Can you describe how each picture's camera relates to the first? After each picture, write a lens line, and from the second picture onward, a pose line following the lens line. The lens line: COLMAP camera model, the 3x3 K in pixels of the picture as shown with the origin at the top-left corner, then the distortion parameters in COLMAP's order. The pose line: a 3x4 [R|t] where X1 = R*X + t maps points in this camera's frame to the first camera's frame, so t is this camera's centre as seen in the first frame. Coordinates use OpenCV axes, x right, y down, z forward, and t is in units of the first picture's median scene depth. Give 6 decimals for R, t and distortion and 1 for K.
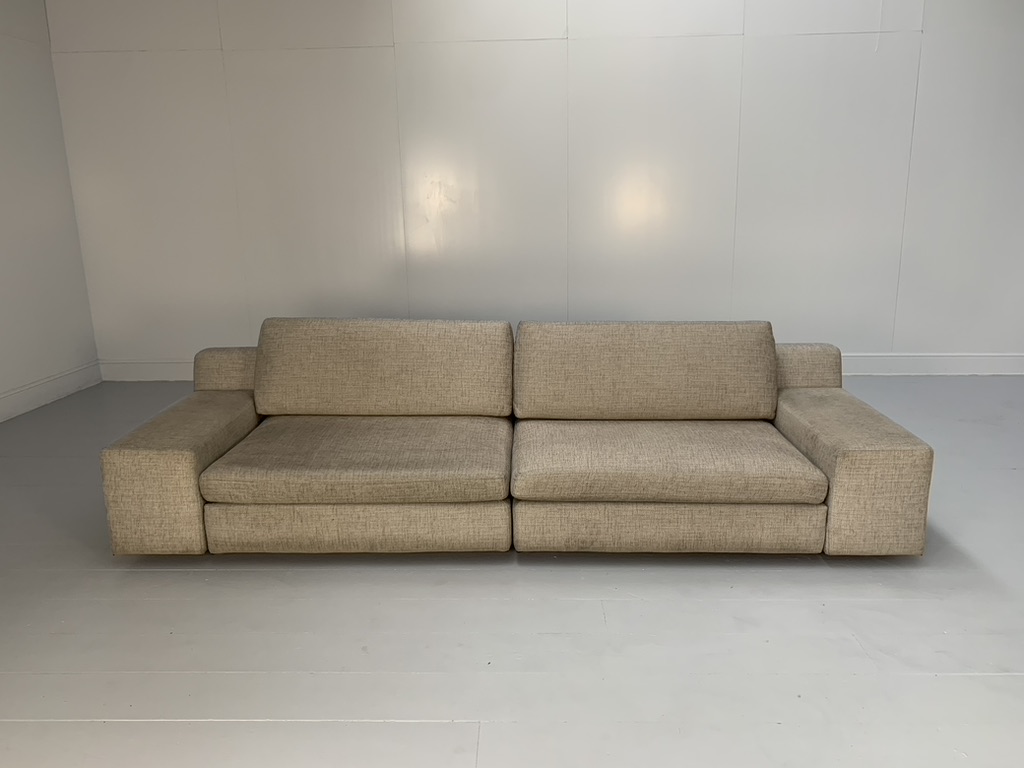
lens RADIAL K [[779.3, 0, 508.6], [0, 779.3, 368.7], [0, 0, 1]] dist [0.077725, -0.091747]
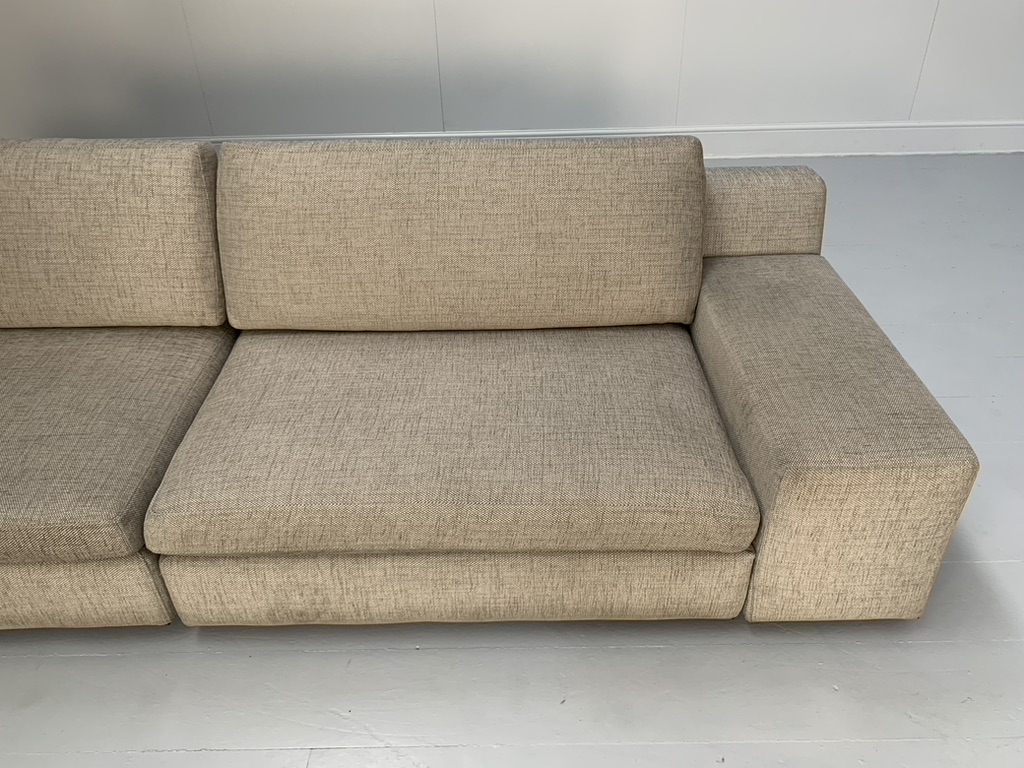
lens RADIAL K [[779.3, 0, 504.8], [0, 779.3, 373.7], [0, 0, 1]] dist [0.077725, -0.091747]
pose [[0.999666, -0.022859, 0.012079, 0.230693], [0.017119, 0.935347, 0.353317, -0.120418], [-0.019375, -0.352993, 0.935426, 0.546697]]
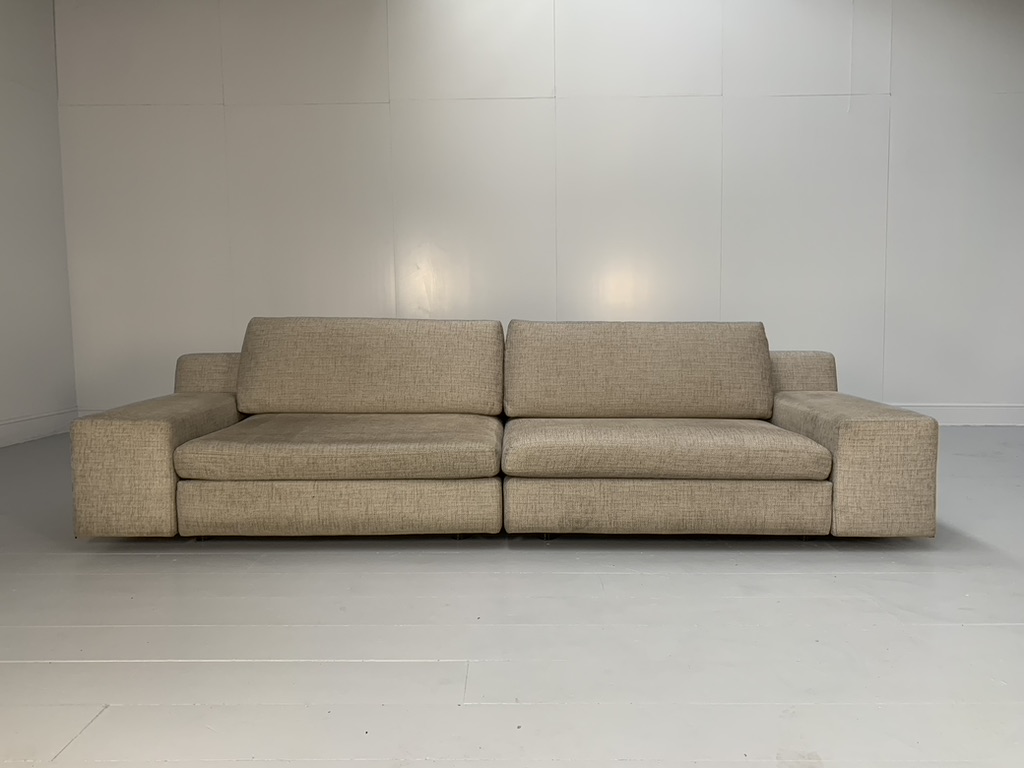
lens RADIAL K [[779.3, 0, 506.8], [0, 779.3, 369.3], [0, 0, 1]] dist [0.077725, -0.091747]
pose [[0.999863, 0.006765, 0.015131, -0.006282], [-0.004326, 0.987784, -0.155772, 0.185563], [-0.016000, 0.155685, 0.987677, 0.038277]]
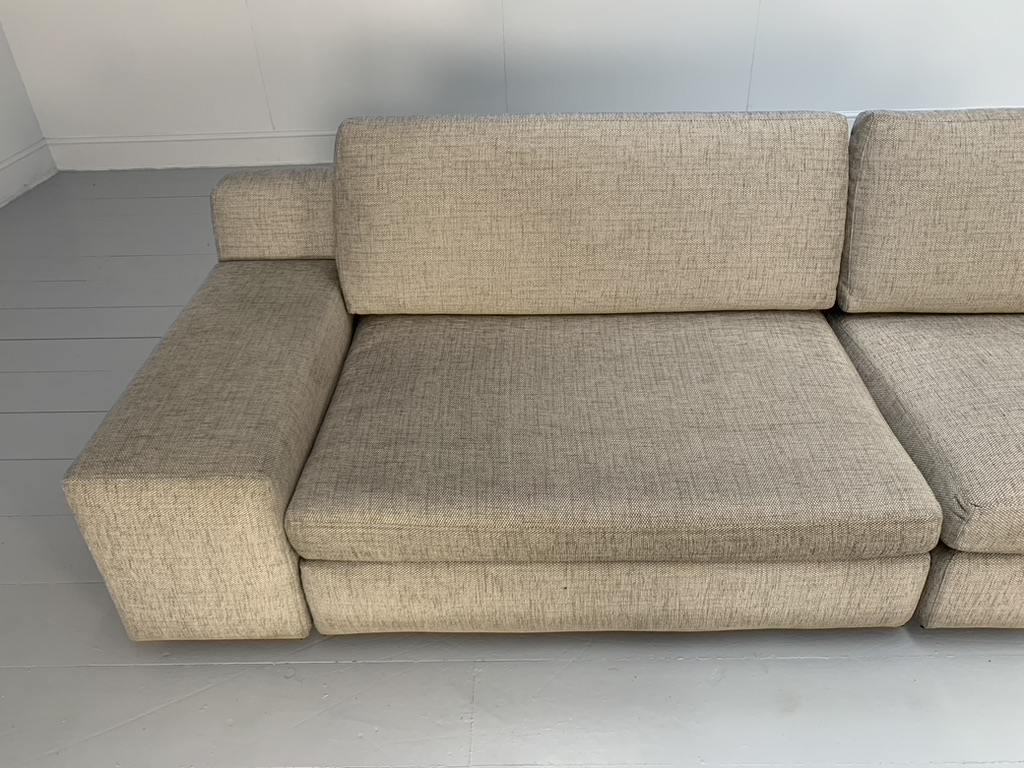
lens RADIAL K [[779.3, 0, 509.9], [0, 779.3, 376.2], [0, 0, 1]] dist [0.077725, -0.091747]
pose [[0.999725, -0.023456, -0.000429, -0.253630], [0.022076, 0.934416, 0.355498, -0.106514], [-0.007938, -0.355410, 0.934677, 0.584483]]
